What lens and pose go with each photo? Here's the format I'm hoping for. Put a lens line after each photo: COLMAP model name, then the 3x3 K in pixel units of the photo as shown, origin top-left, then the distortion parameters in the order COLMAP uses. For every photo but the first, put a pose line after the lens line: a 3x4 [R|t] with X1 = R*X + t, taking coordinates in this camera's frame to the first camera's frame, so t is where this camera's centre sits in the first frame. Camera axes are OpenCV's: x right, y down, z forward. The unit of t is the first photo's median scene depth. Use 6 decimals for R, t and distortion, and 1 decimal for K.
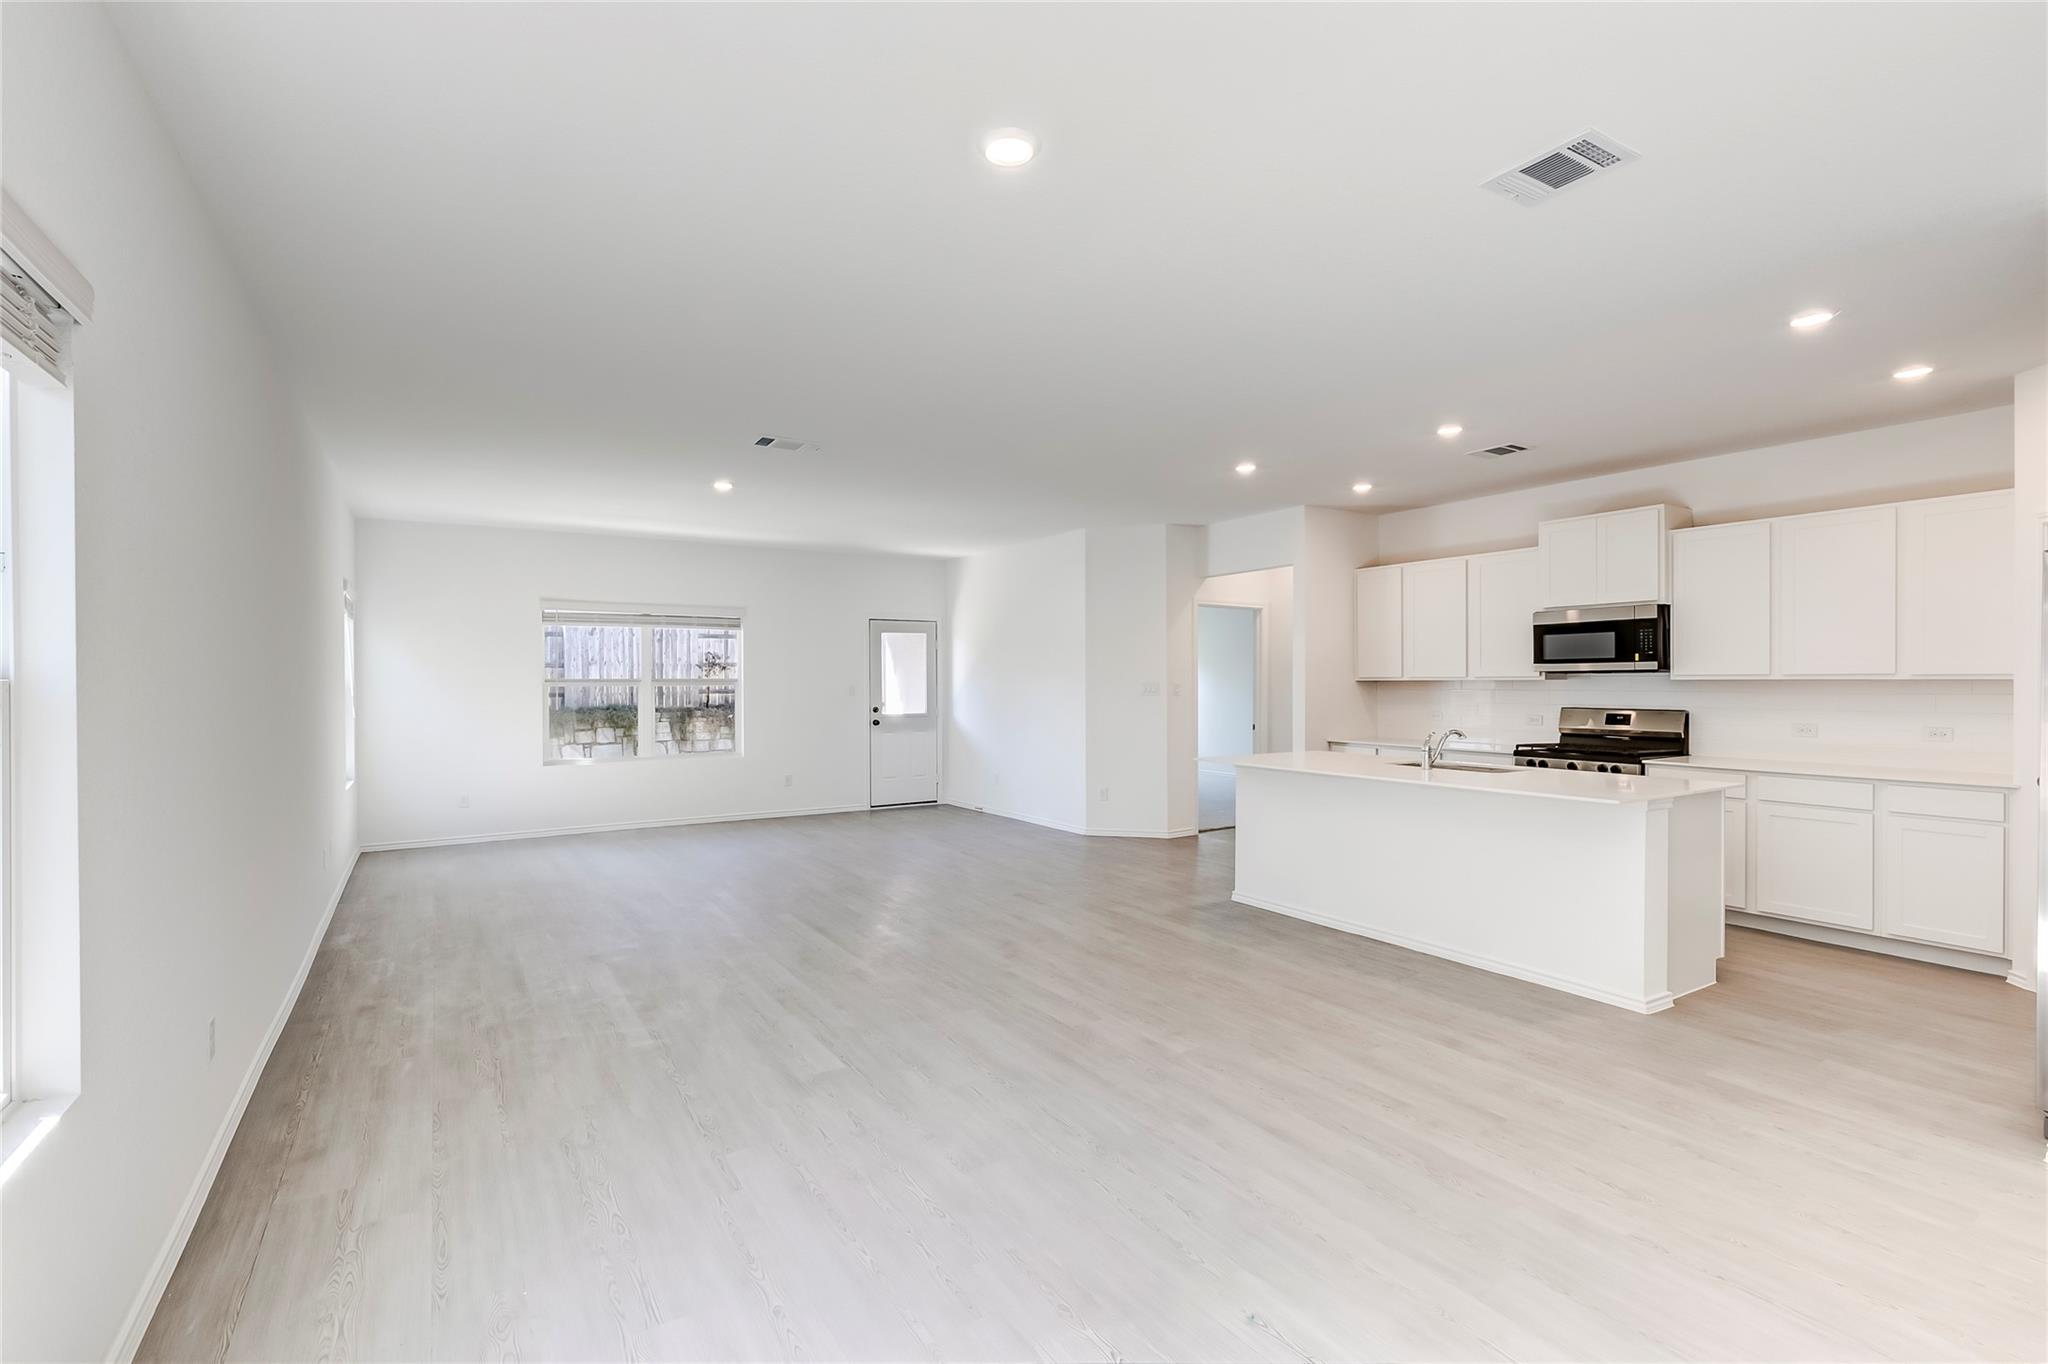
lens RADIAL K [[931.0, 0, 1023.0], [0, 931.0, 689.5], [0, 0, 1]] dist [0.004702, 0.000416]
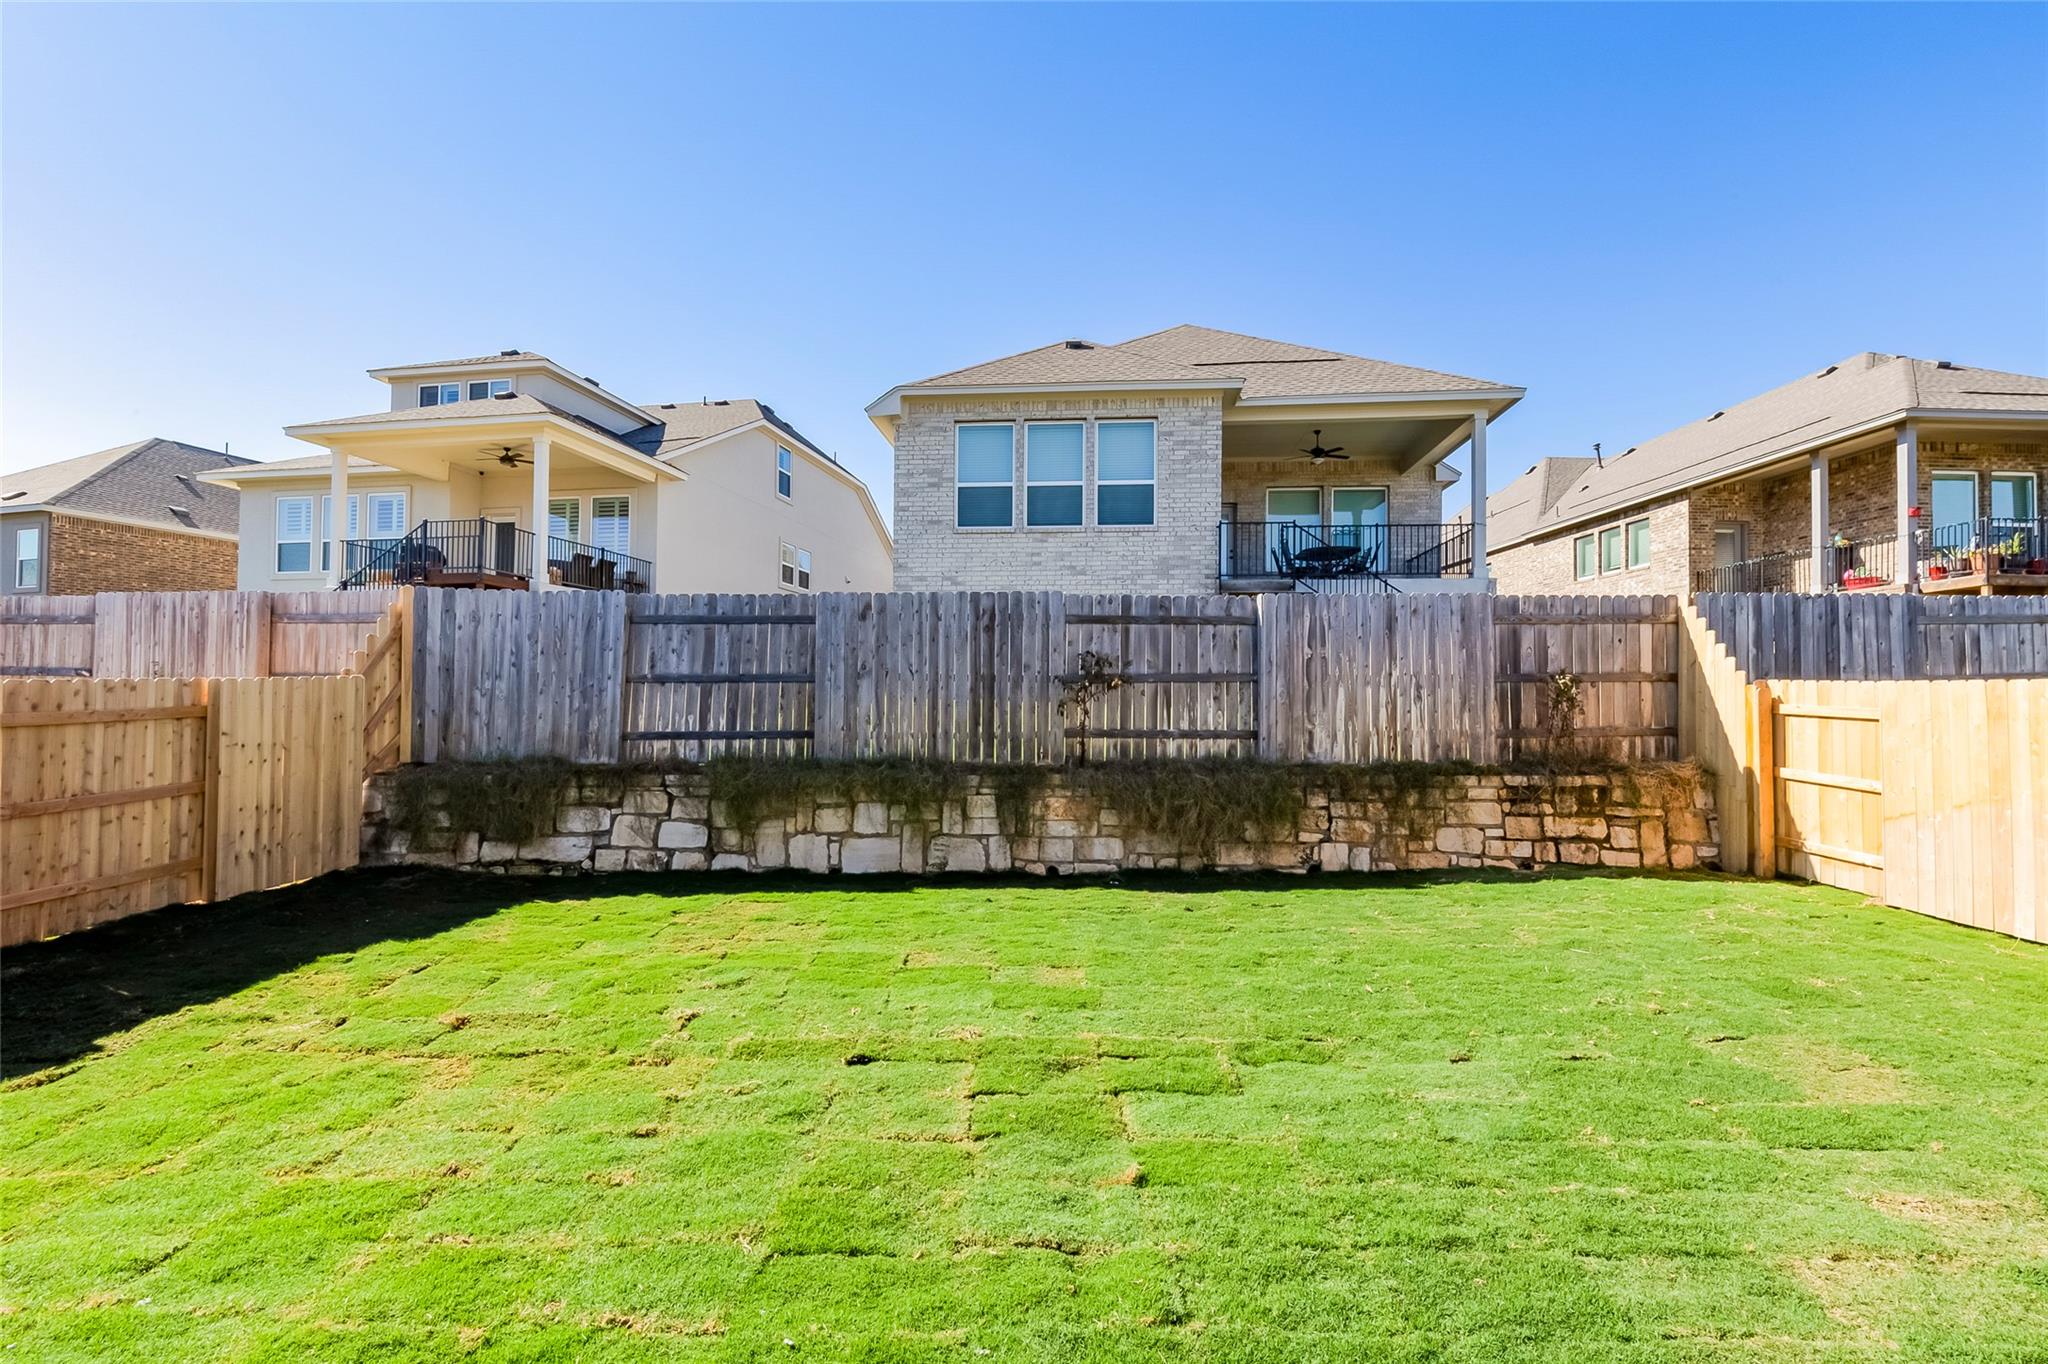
lens RADIAL K [[956.5, 0, 1031.1], [0, 956.5, 683.4], [0, 0, 1]] dist [0.000191, -0.000234]
pose [[0.834552, -0.001633, -0.550926, -0.284226], [-0.016825, 0.999454, -0.028449, -0.029369], [0.550672, 0.033012, 0.834069, 1.857078]]
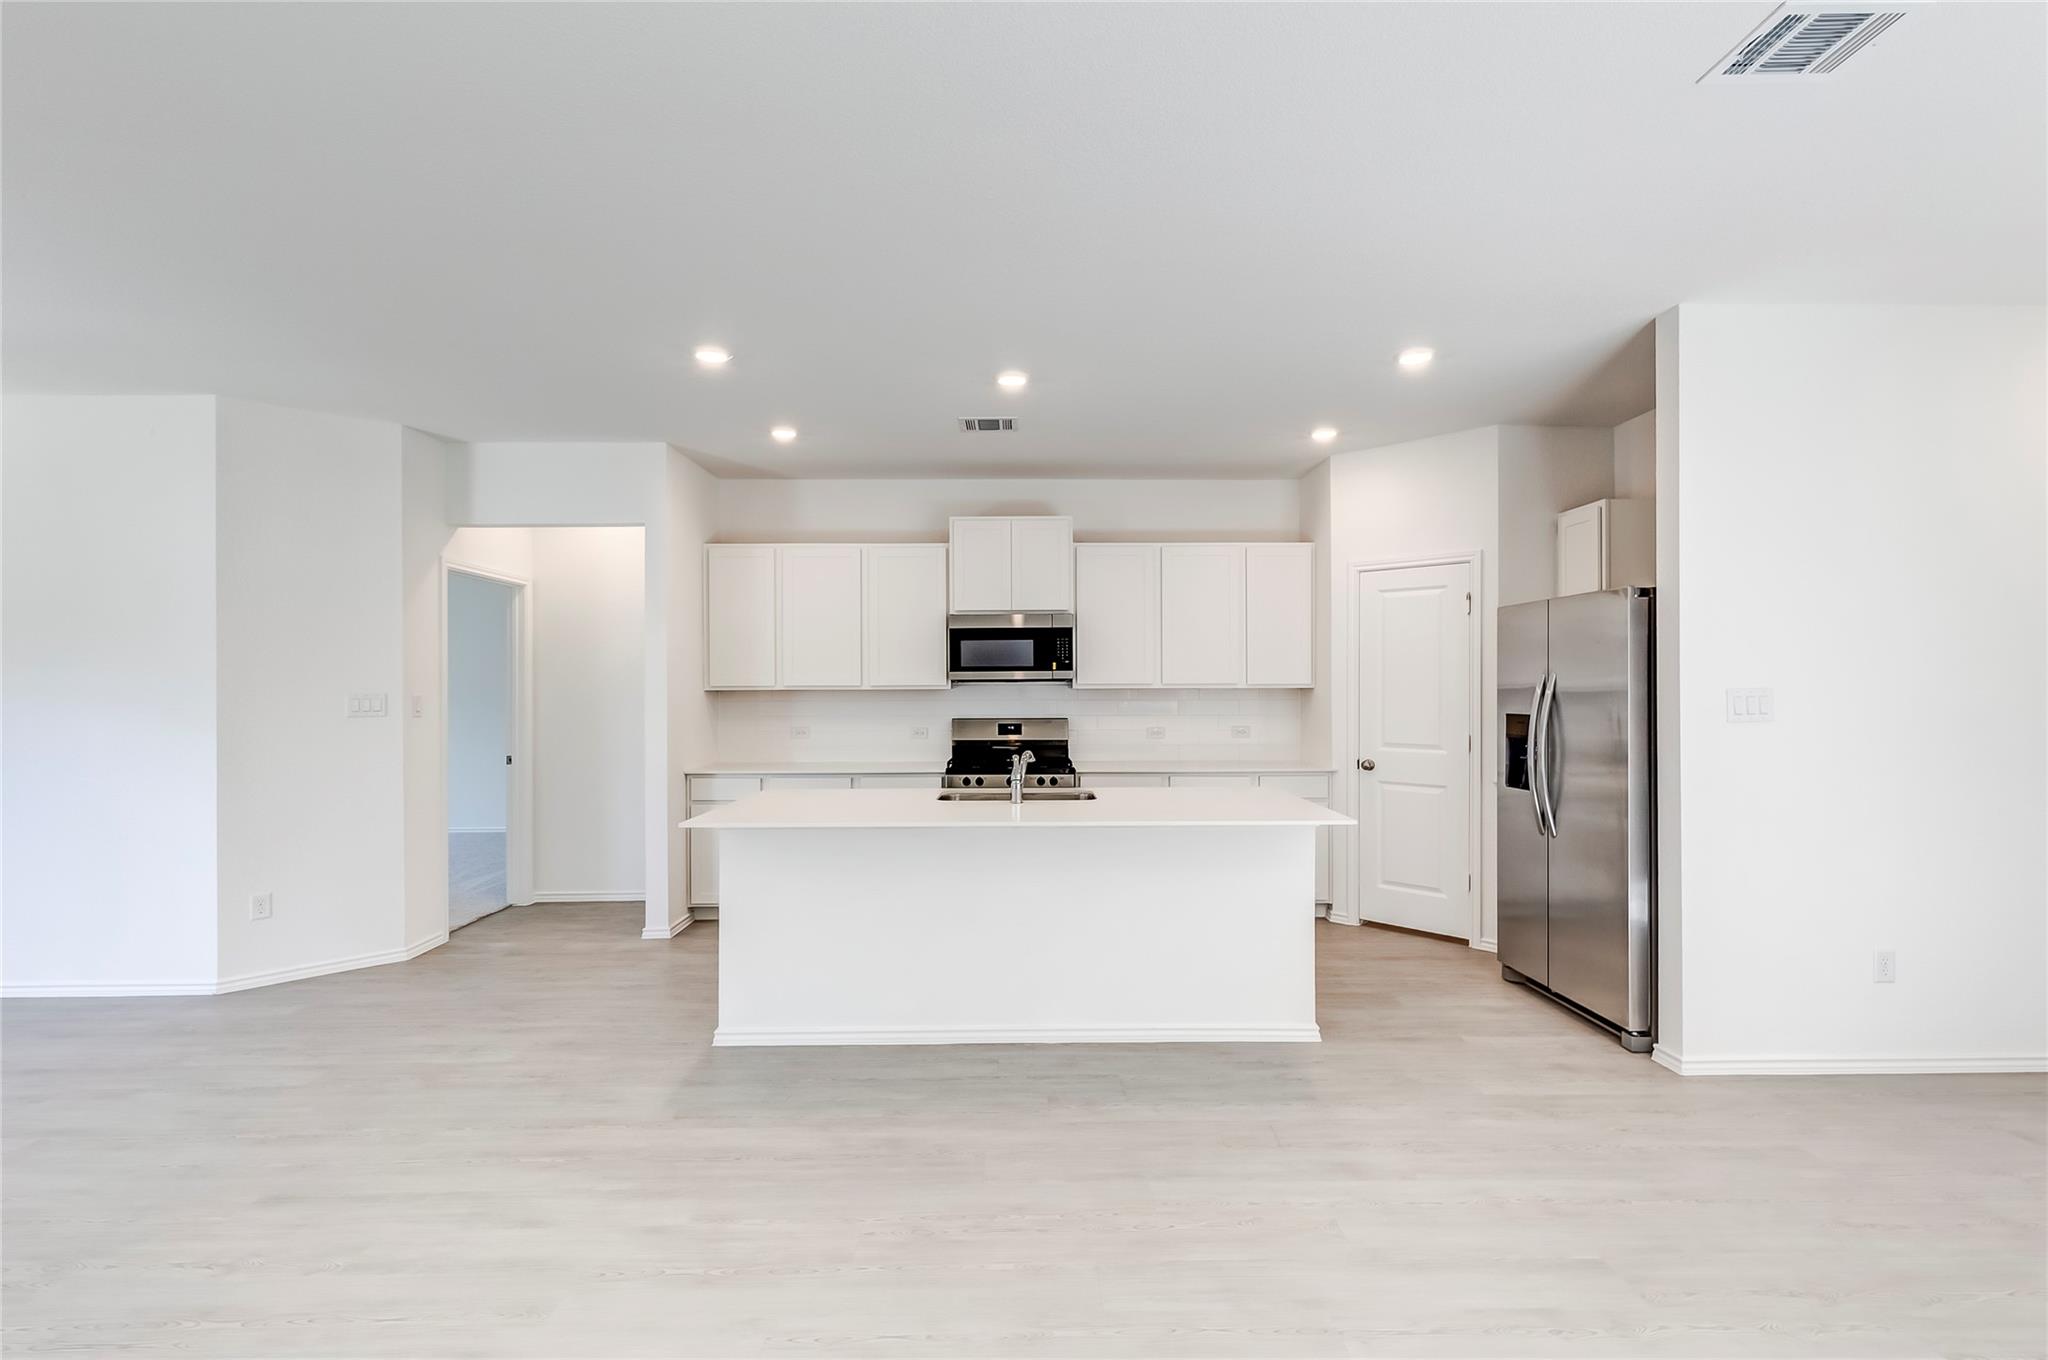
lens RADIAL K [[926.4, 0, 1029.6], [0, 926.4, 686.1], [0, 0, 1]] dist [0.004578, 0.000288]
pose [[0.524958, 0.000364, 0.851128, -0.180397], [0.010183, 0.999926, -0.006708, -0.006424], [-0.851067, 0.012189, 0.524915, 0.467560]]
